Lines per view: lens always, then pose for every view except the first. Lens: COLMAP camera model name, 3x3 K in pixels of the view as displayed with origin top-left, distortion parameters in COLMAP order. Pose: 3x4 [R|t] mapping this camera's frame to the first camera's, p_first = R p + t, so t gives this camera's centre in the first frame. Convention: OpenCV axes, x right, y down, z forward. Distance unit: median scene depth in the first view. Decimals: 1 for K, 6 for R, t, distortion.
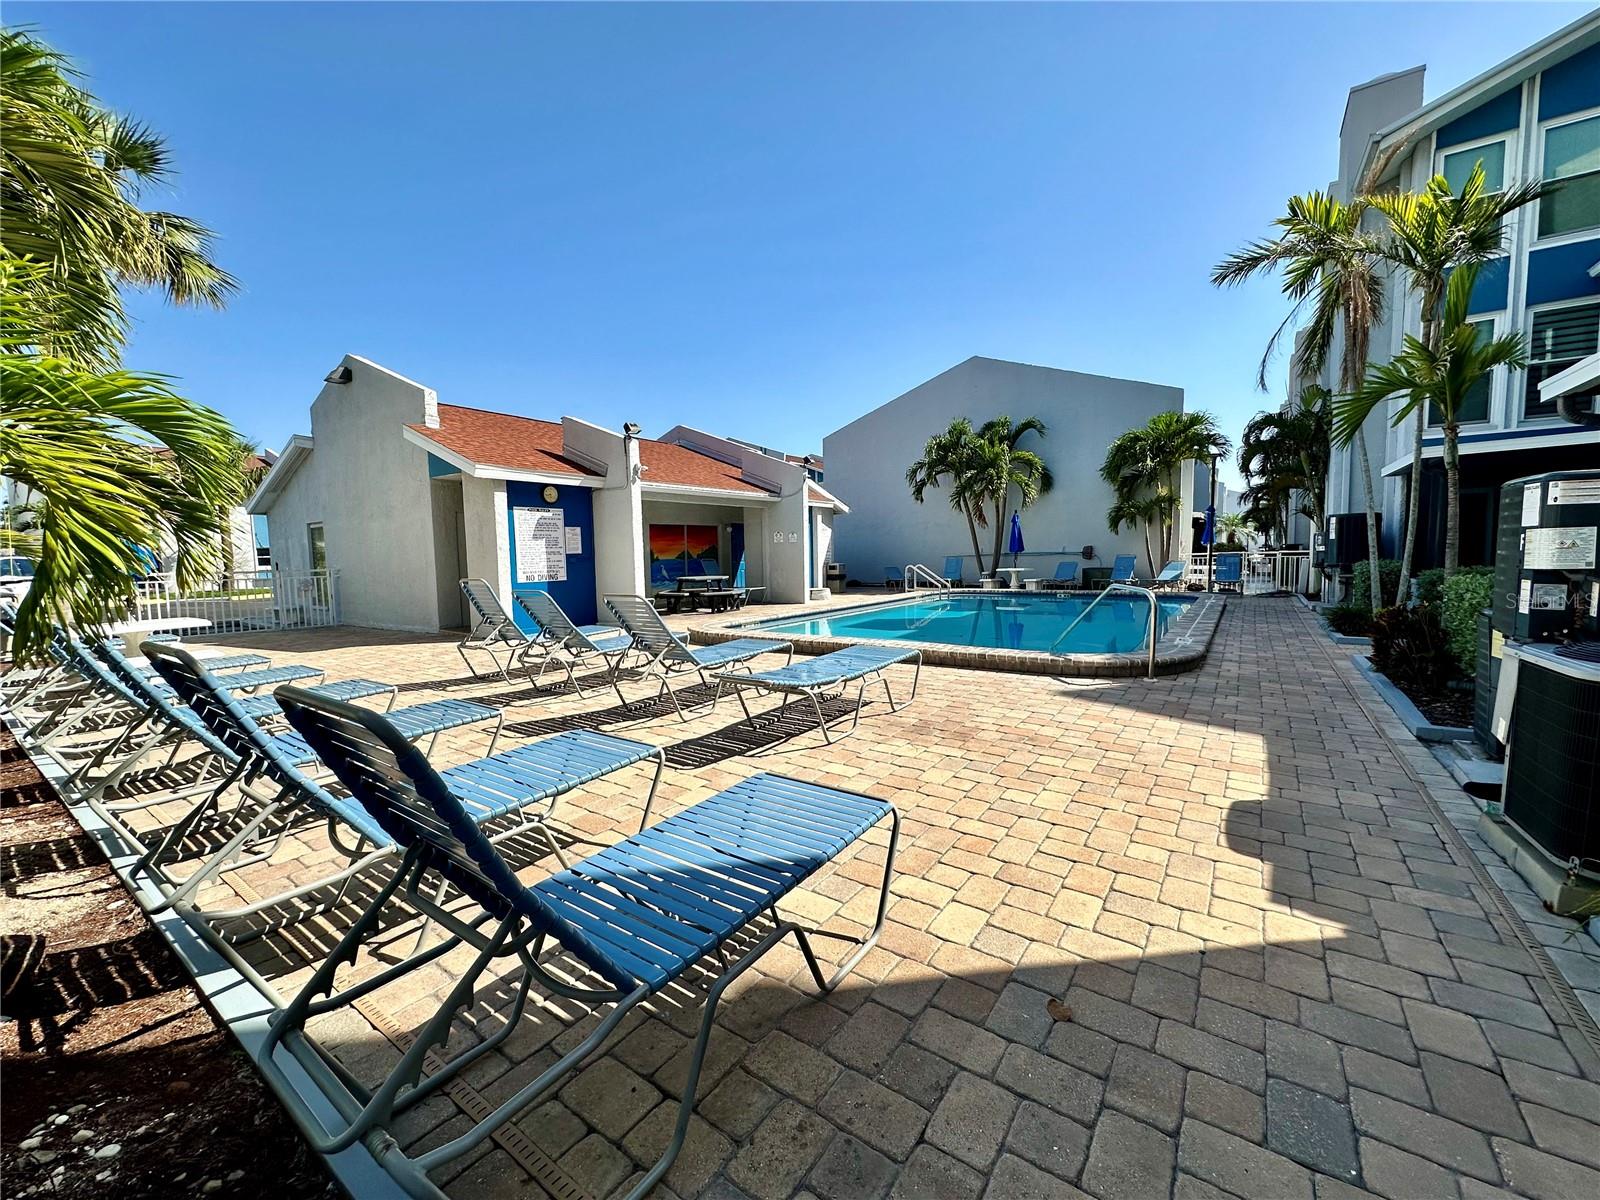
lens RADIAL K [[640.8, 0, 800.0], [0, 640.8, 600.0], [0, 0, 1]] dist [0.000107, 0.000436]
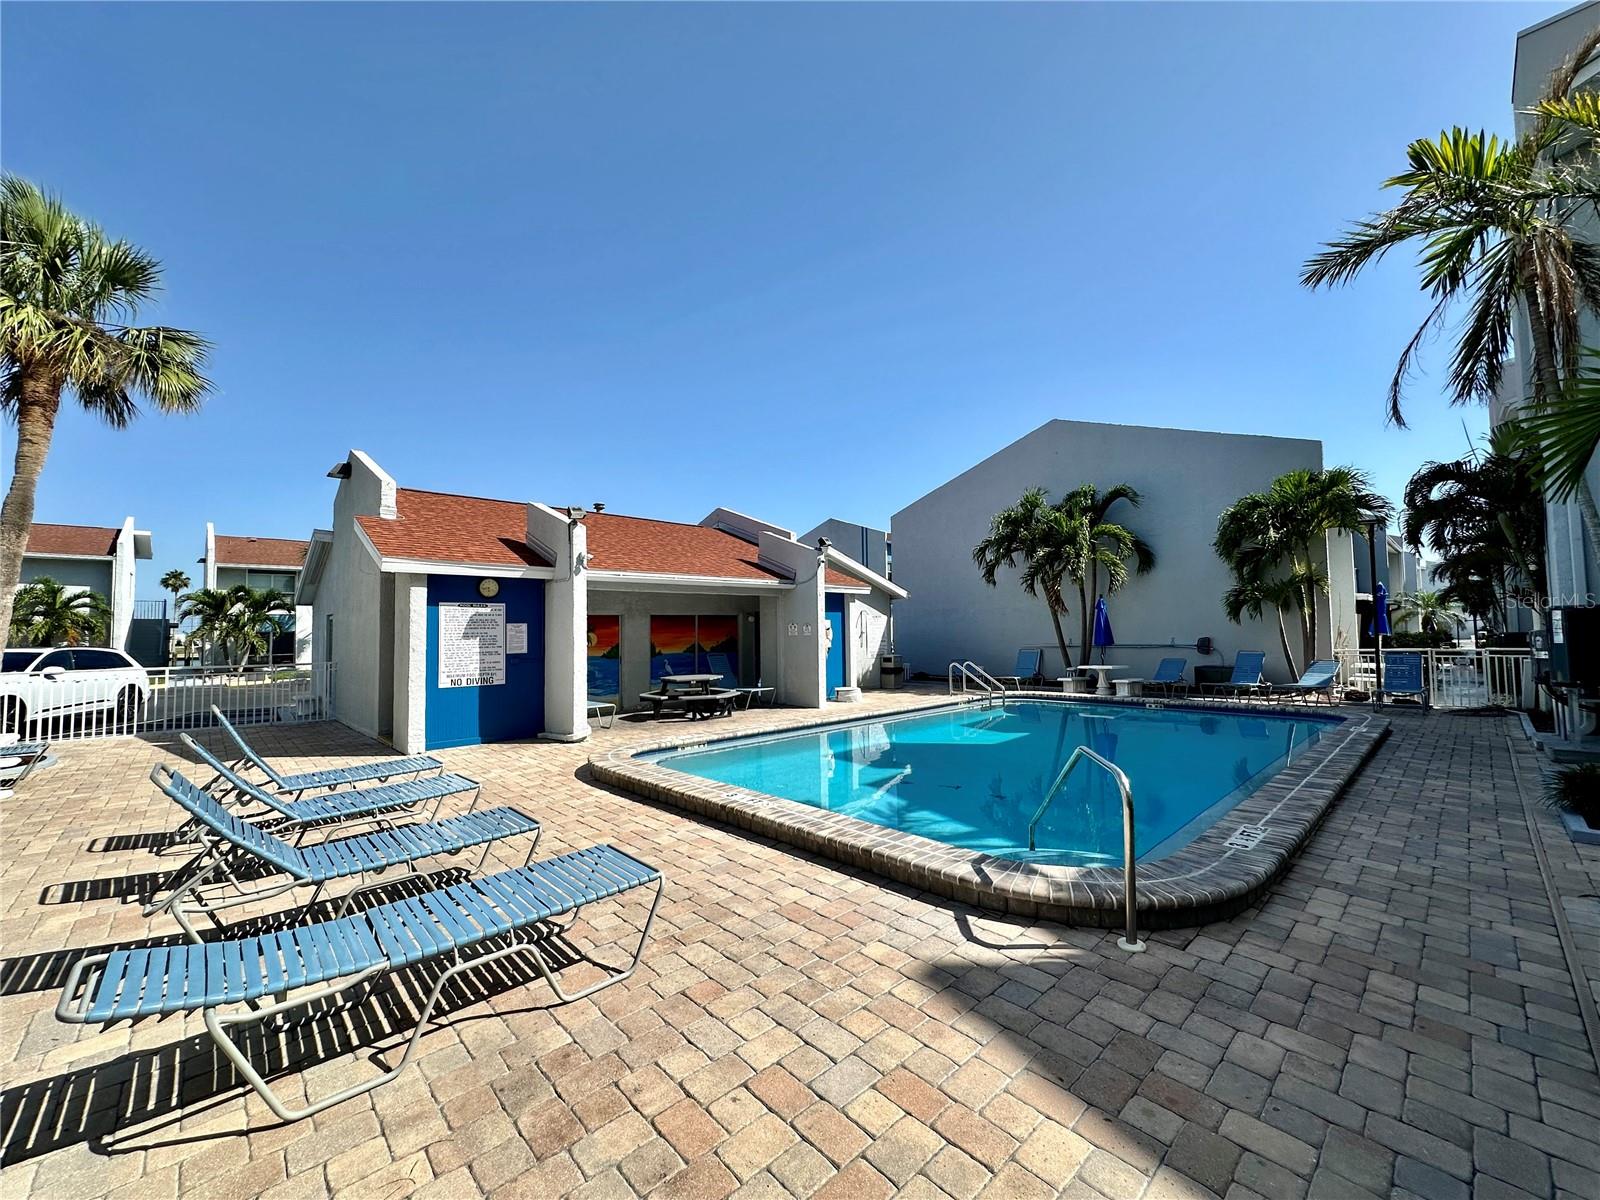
lens RADIAL K [[638.7, 0, 798.9], [0, 638.7, 601.6], [0, 0, 1]] dist [-0.001548, 0.000153]
pose [[0.979689, -0.005144, -0.200455, 0.158562], [-0.018536, 0.993067, -0.116077, -0.037299], [0.199662, 0.117435, 0.972802, 0.163853]]
